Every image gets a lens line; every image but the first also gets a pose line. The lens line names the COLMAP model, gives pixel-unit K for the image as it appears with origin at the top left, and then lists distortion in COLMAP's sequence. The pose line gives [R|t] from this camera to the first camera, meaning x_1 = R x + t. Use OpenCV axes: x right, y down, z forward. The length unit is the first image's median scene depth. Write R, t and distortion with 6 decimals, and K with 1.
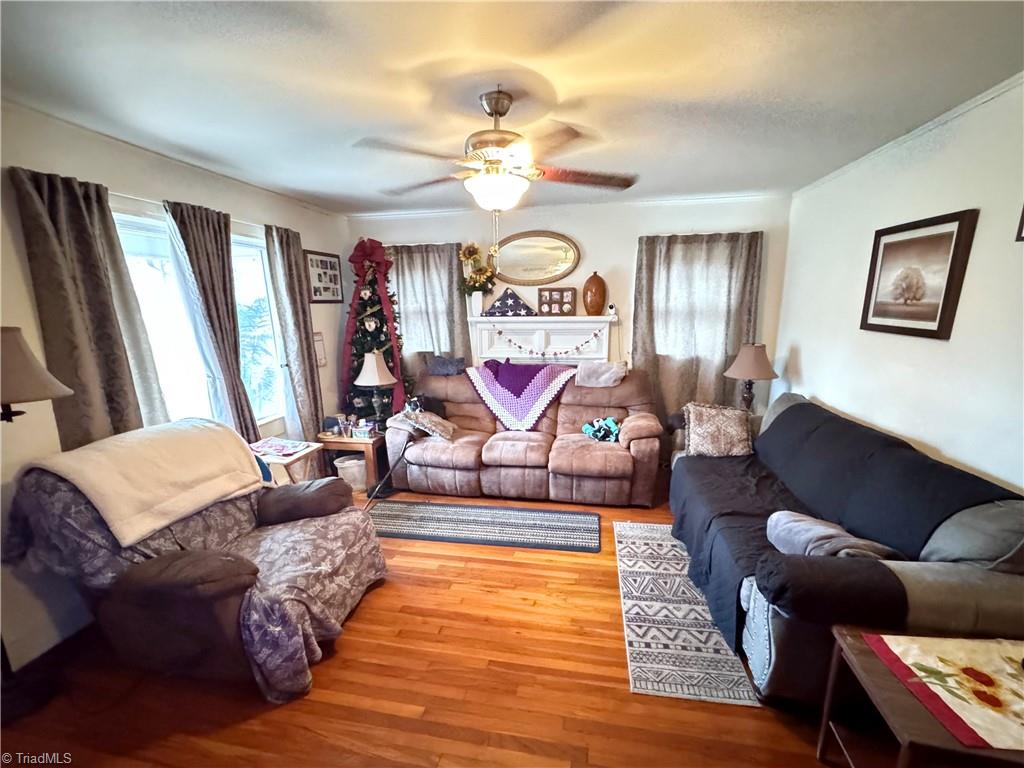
lens RADIAL K [[445.1, 0, 512.6], [0, 445.1, 413.8], [0, 0, 1]] dist [-0.000090, -0.000042]
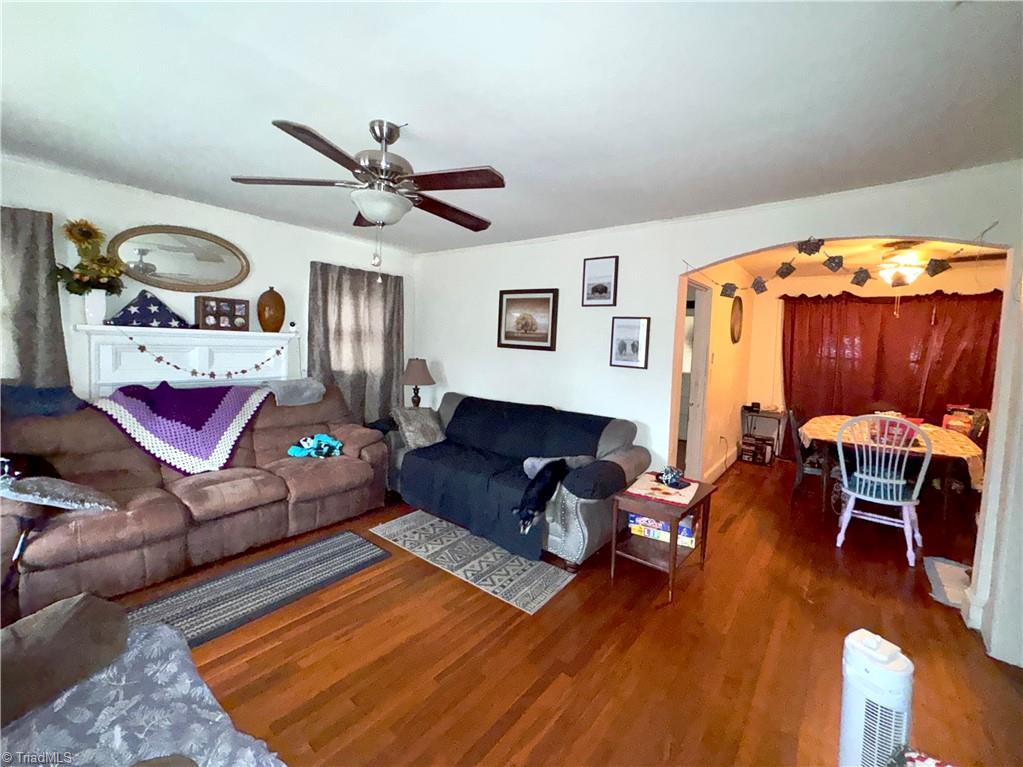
lens RADIAL K [[420.5, 0, 517.7], [0, 420.5, 365.6], [0, 0, 1]] dist [-0.000888, -0.000120]
pose [[0.459692, -0.018228, 0.887891, -0.392223], [0.168203, 0.983480, -0.066895, -0.004456], [-0.872004, 0.180097, 0.455164, 0.167242]]
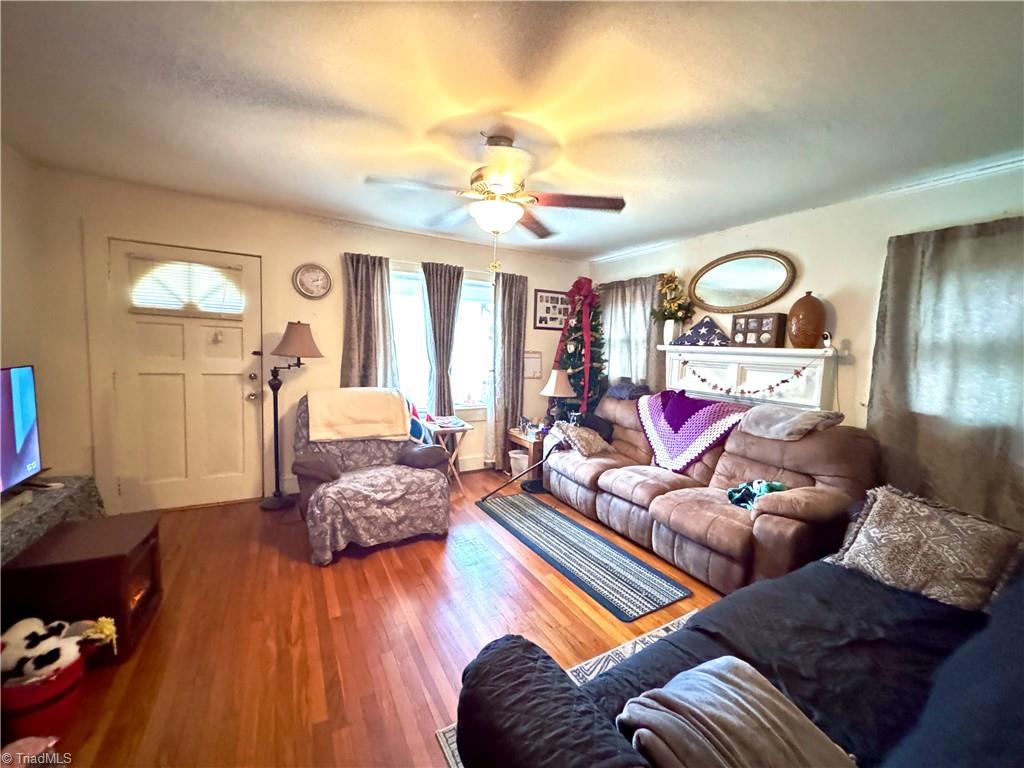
lens RADIAL K [[410.2, 0, 512.0], [0, 410.2, 384.0], [0, 0, 1]] dist [0.000178, 0.000050]
pose [[0.640631, 0.106571, -0.760418, 0.429918], [-0.227370, 0.972237, -0.055296, -0.011888], [0.733413, 0.208320, 0.647076, 0.214944]]
